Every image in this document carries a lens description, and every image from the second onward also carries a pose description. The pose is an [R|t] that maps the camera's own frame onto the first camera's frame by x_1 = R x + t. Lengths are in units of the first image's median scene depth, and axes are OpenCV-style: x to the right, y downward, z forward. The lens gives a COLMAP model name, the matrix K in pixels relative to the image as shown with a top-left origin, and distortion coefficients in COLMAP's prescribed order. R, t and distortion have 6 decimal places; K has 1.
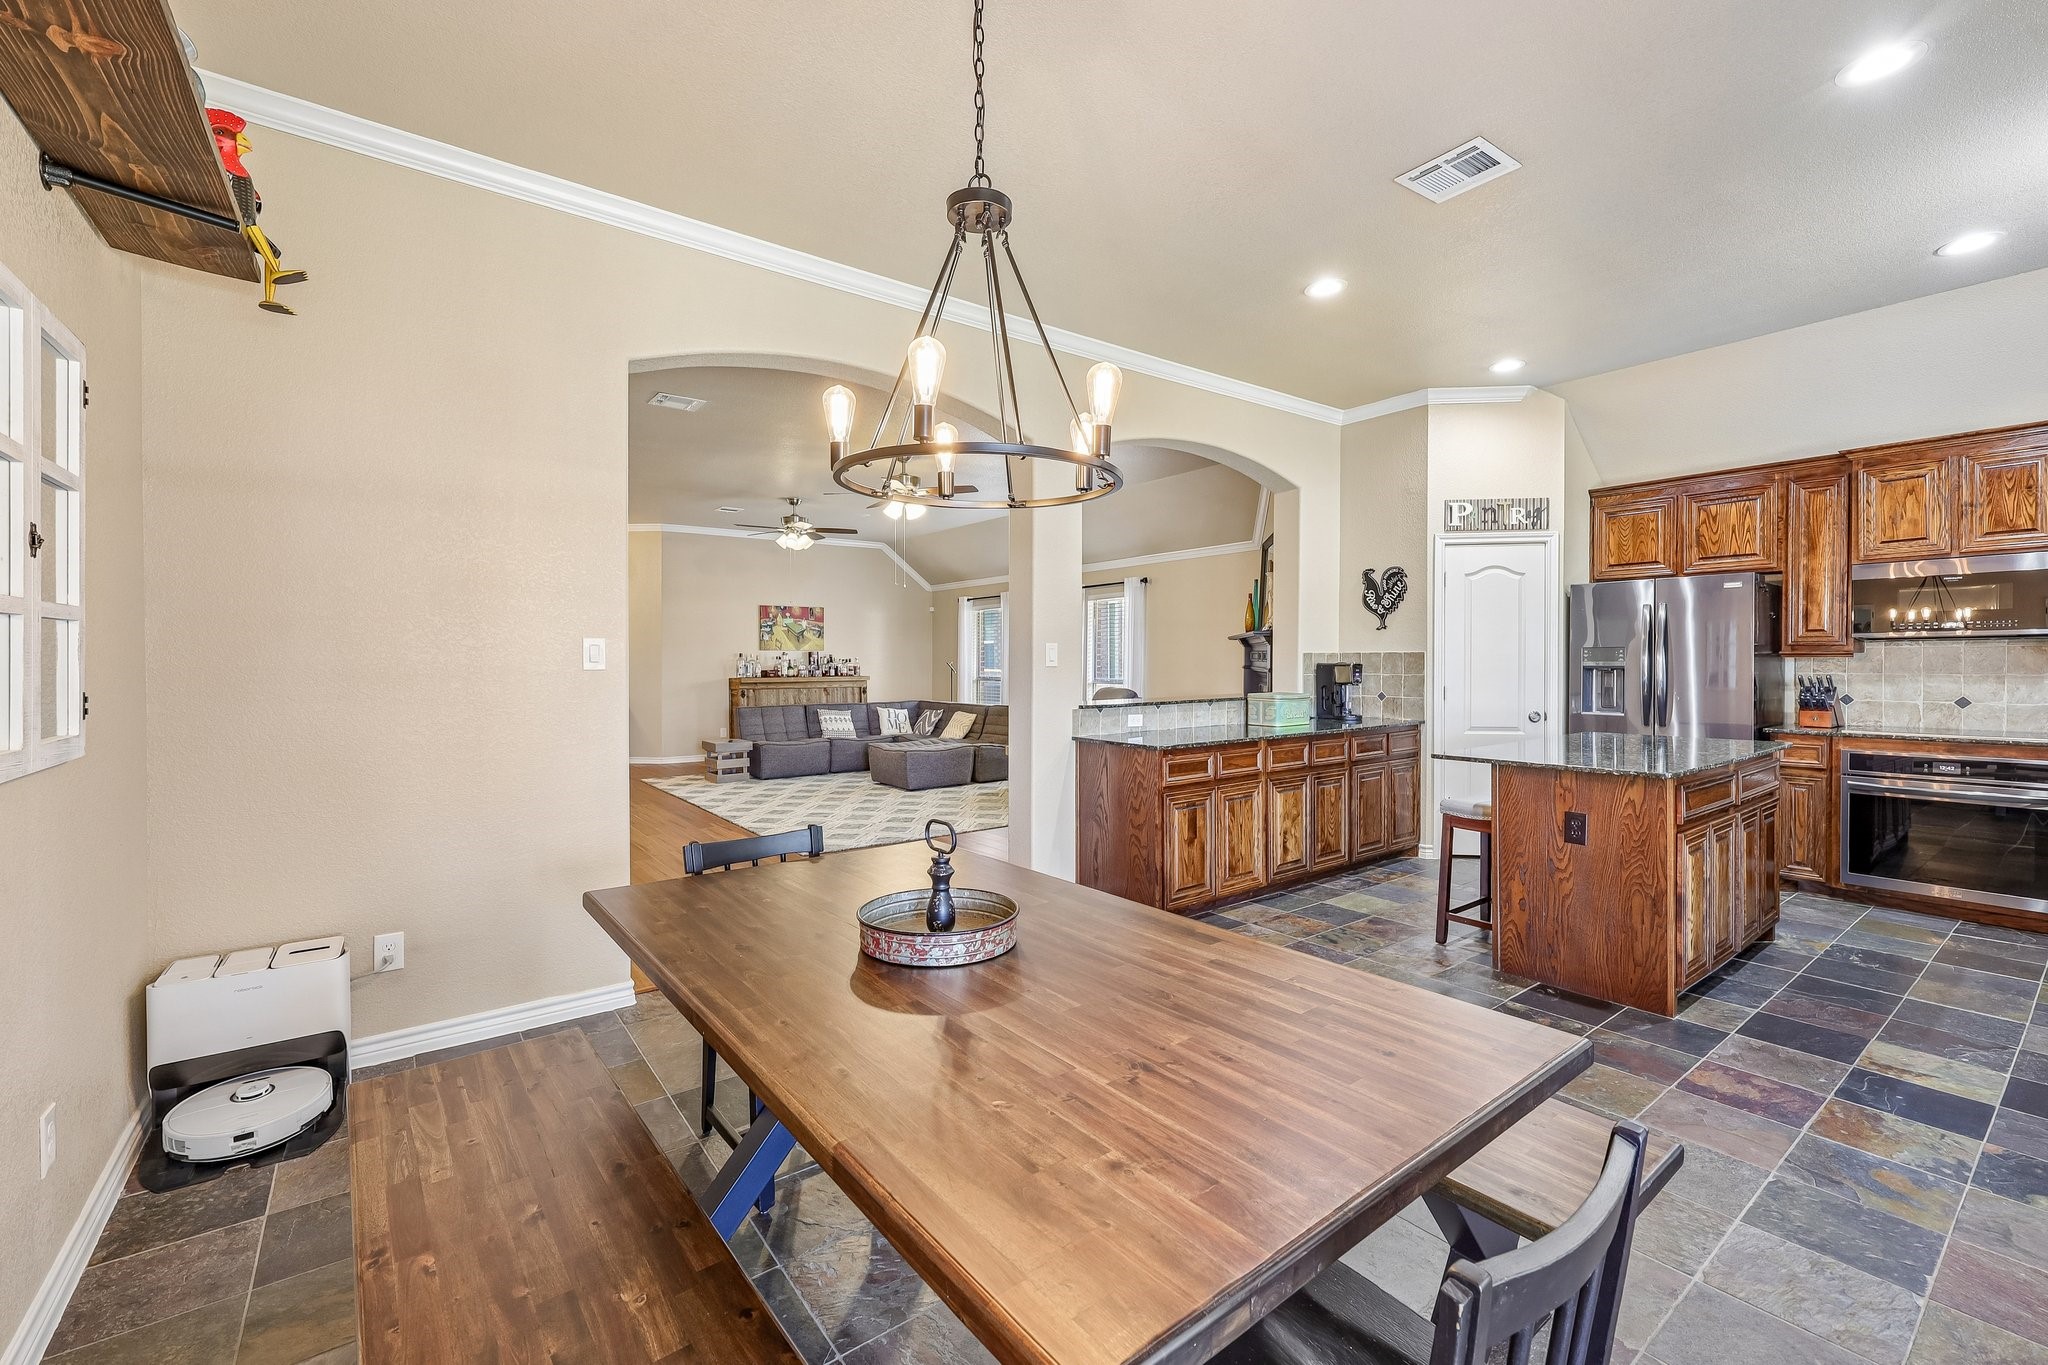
lens RADIAL K [[852.4, 0, 1026.2], [0, 852.4, 671.5], [0, 0, 1]] dist [-0.000179, 0.000243]
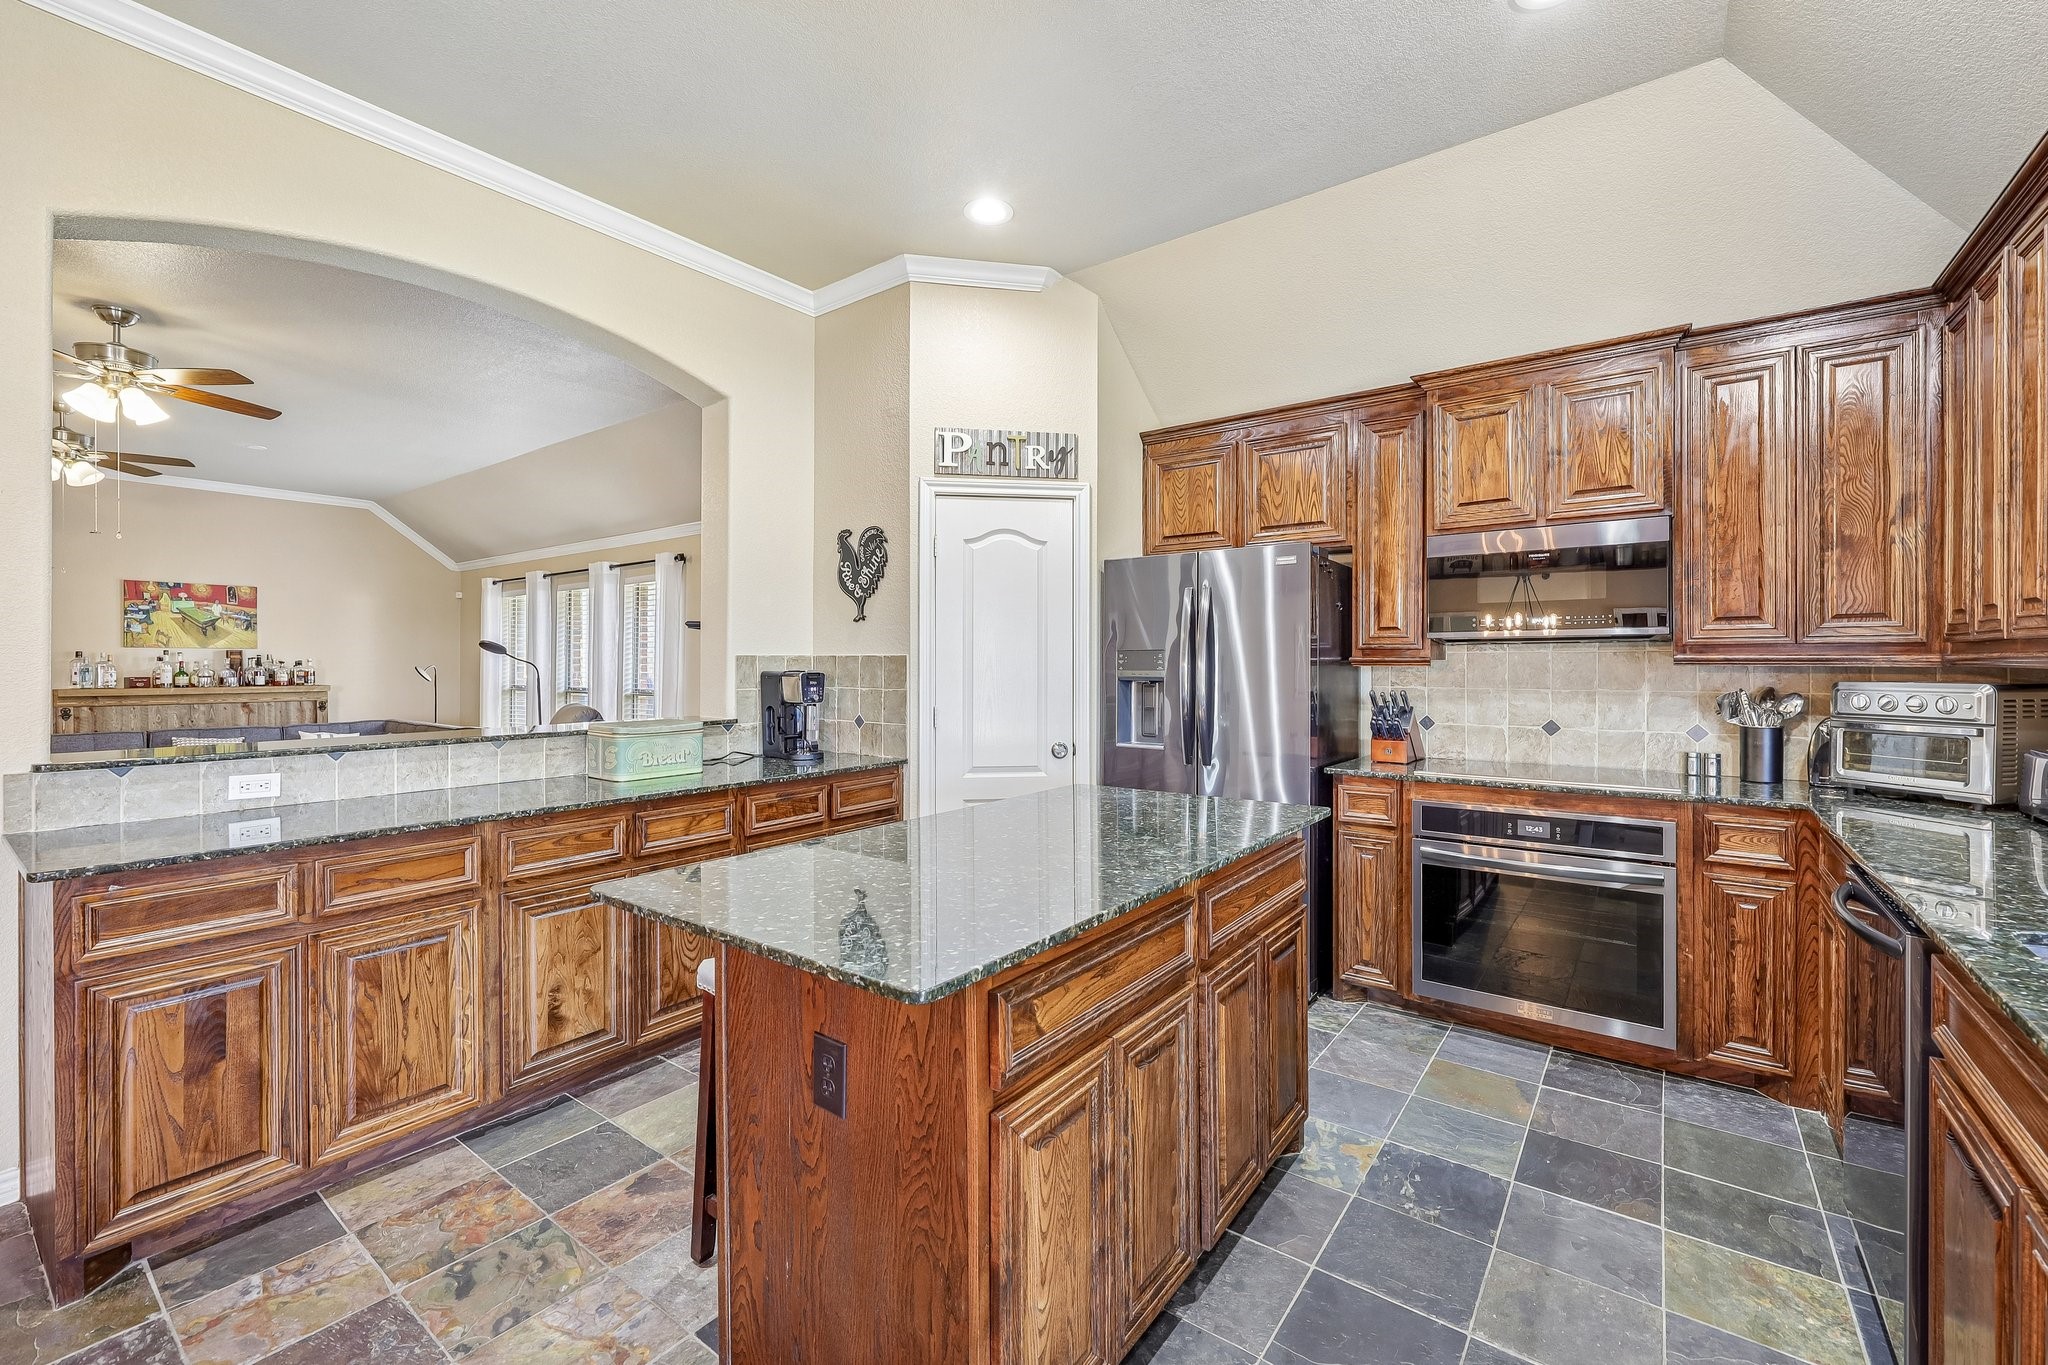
lens RADIAL K [[845.0, 0, 1026.6], [0, 845.0, 662.7], [0, 0, 1]] dist [0.001282, 0.000124]
pose [[0.960771, 0.004722, 0.277304, 0.376184], [-0.000681, 0.999892, -0.014669, -0.007374], [-0.277343, 0.013904, 0.960670, 0.345752]]
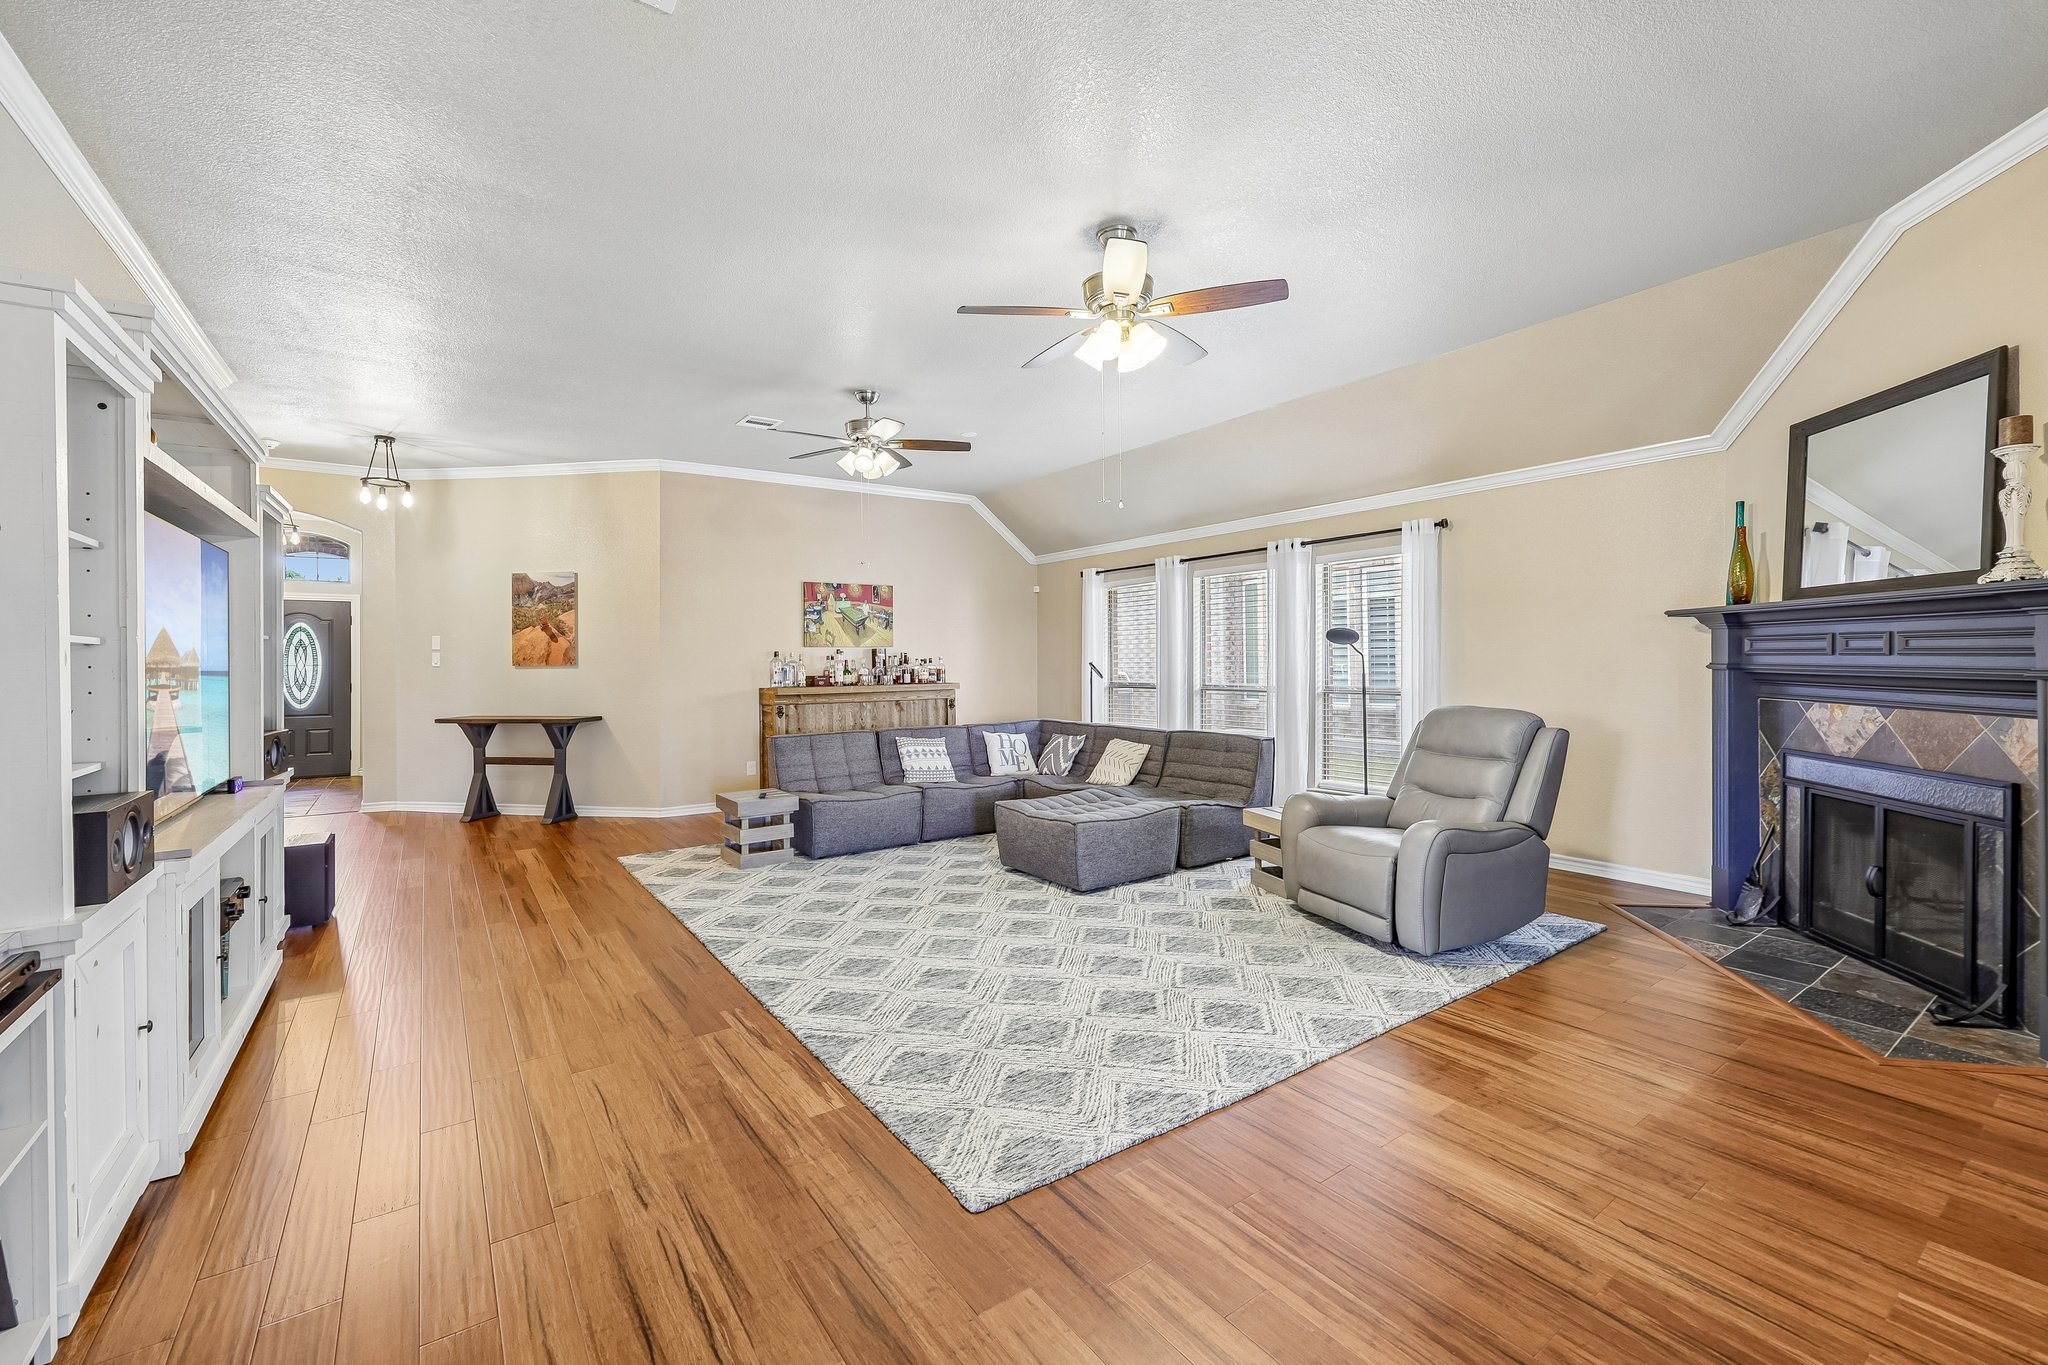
lens RADIAL K [[841.5, 0, 1023.5], [0, 841.5, 652.4], [0, 0, 1]] dist [0.000646, 0.000036]
pose [[0.999526, -0.008080, -0.029717, -0.234436], [0.007417, 0.999722, -0.022376, -0.008198], [0.029889, 0.022145, 0.999308, 0.666317]]
